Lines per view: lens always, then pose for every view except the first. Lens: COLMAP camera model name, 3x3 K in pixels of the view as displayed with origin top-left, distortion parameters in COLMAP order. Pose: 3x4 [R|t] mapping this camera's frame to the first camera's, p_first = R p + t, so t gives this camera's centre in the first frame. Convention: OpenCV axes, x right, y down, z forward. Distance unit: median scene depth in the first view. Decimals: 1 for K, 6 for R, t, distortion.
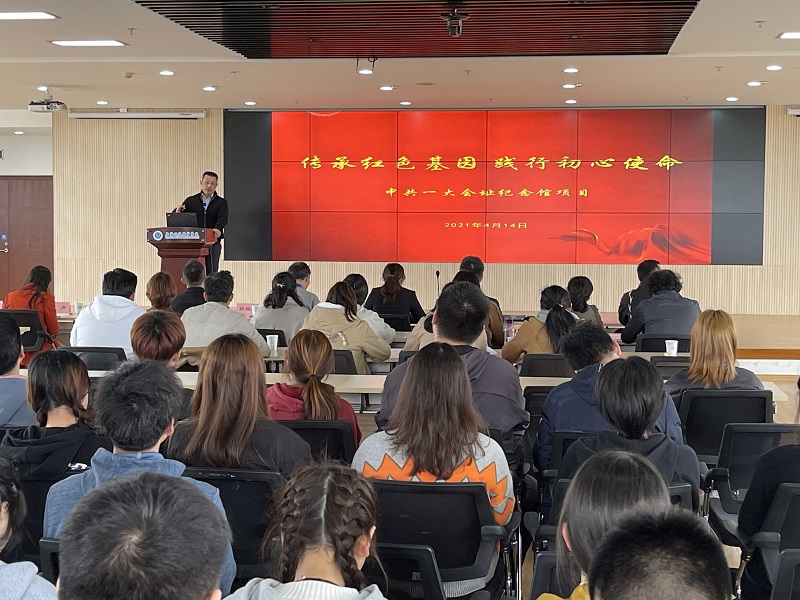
lens RADIAL K [[1479.1, 0, 400.0], [0, 1479.1, 300.0], [0, 0, 1]] dist [0.474167, -3.660012]
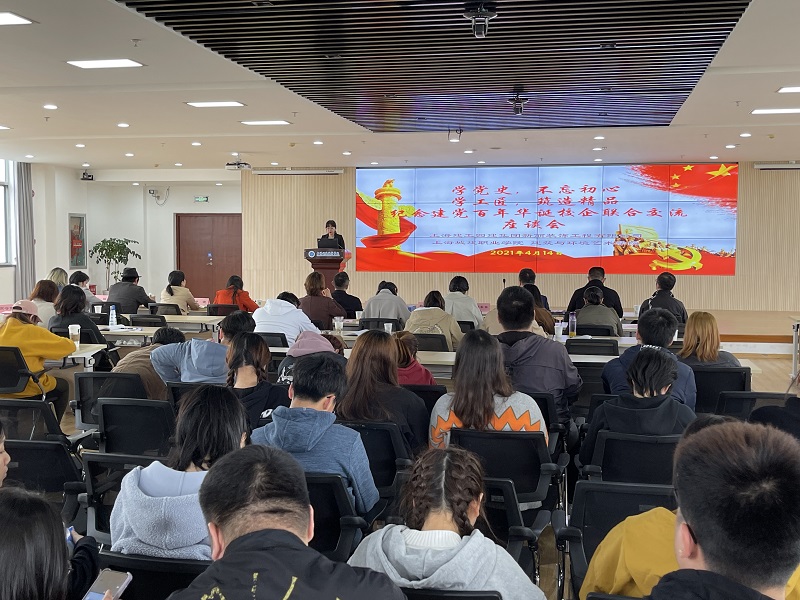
lens RADIAL K [[929.7, 0, 400.3], [0, 929.7, 320.9], [0, 0, 1]] dist [0.010756, -0.011013]
pose [[0.998067, 0.002466, -0.062099, -0.019953], [0.000134, 0.999125, 0.041815, -0.017019], [0.062147, -0.041743, 0.997194, 0.100604]]
